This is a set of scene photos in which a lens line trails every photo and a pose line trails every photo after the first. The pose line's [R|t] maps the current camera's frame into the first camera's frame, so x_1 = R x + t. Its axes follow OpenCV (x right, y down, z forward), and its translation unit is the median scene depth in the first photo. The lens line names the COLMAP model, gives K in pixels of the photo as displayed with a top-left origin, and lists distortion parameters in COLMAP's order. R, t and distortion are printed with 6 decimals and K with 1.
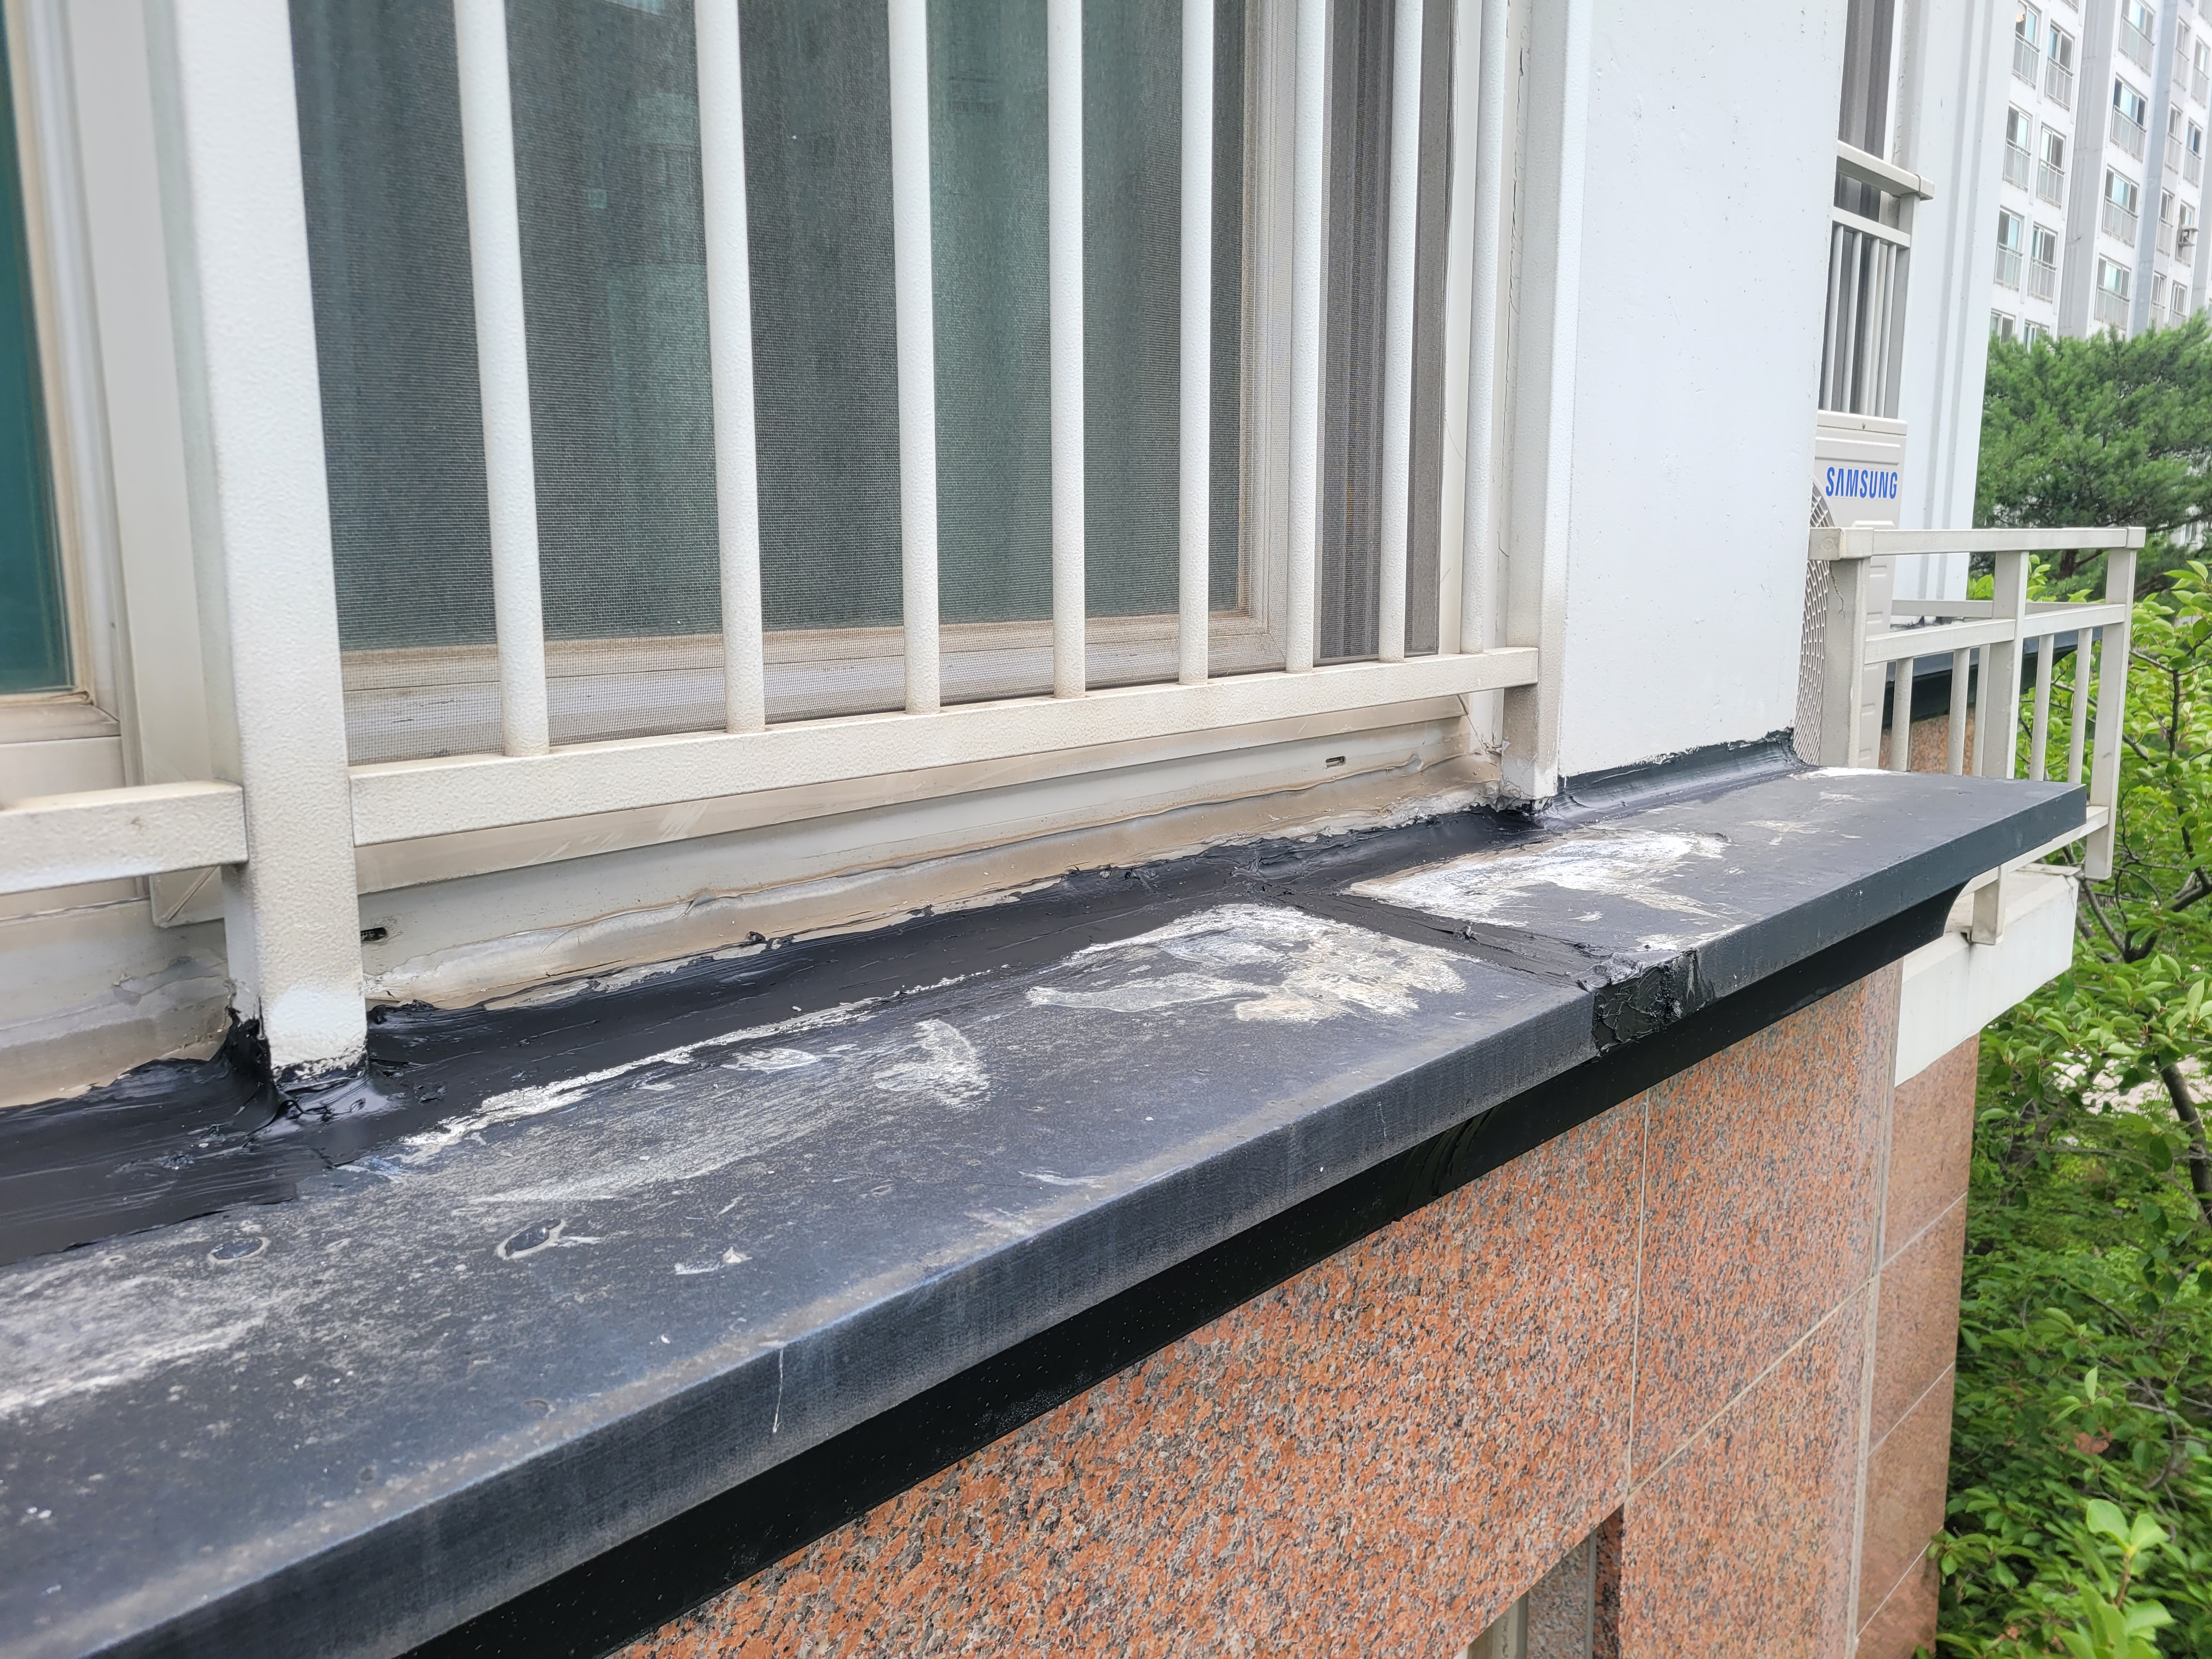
lens RADIAL K [[1703.3, 0, 1100.3], [0, 1703.3, 835.1], [0, 0, 1]] dist [0.045388, -0.030906]
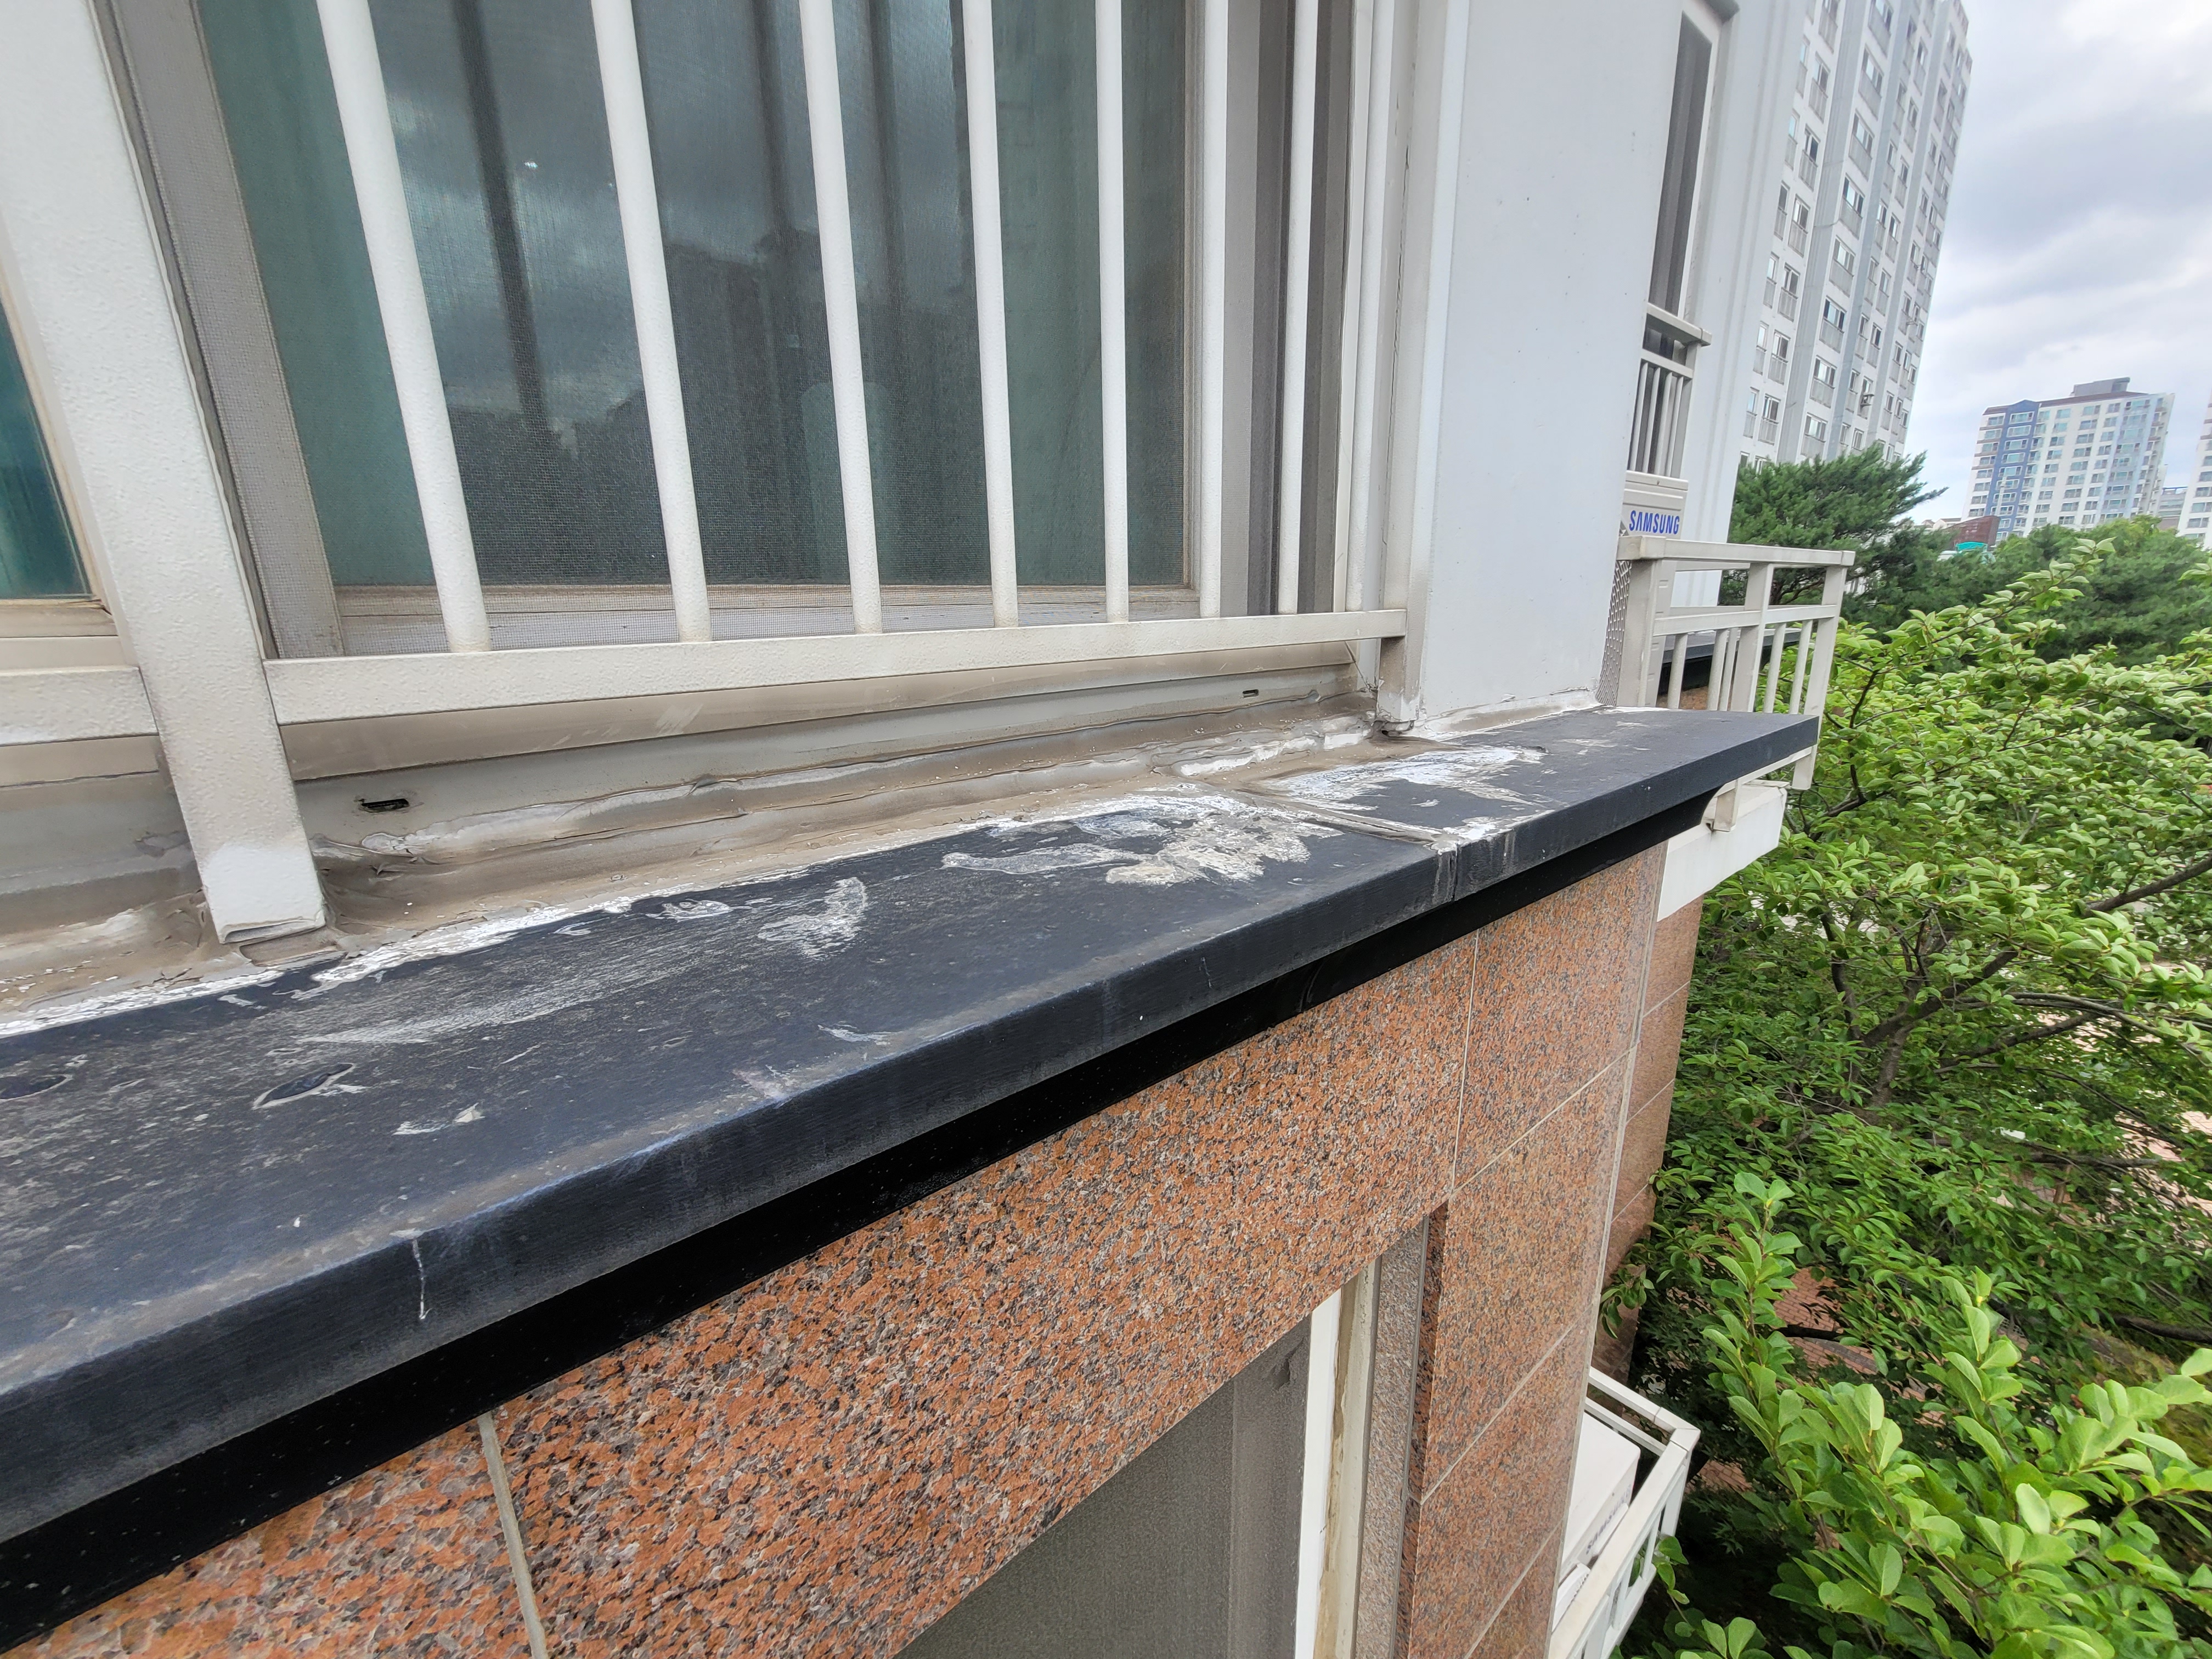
lens RADIAL K [[894.5, 0, 1079.1], [0, 894.5, 857.9], [0, 0, 1]] dist [-0.004063, 0.001723]
pose [[0.991009, 0.014199, -0.133041, 0.118345], [-0.001312, 0.995336, 0.096456, 0.024216], [0.133790, -0.095415, 0.986406, 0.302006]]
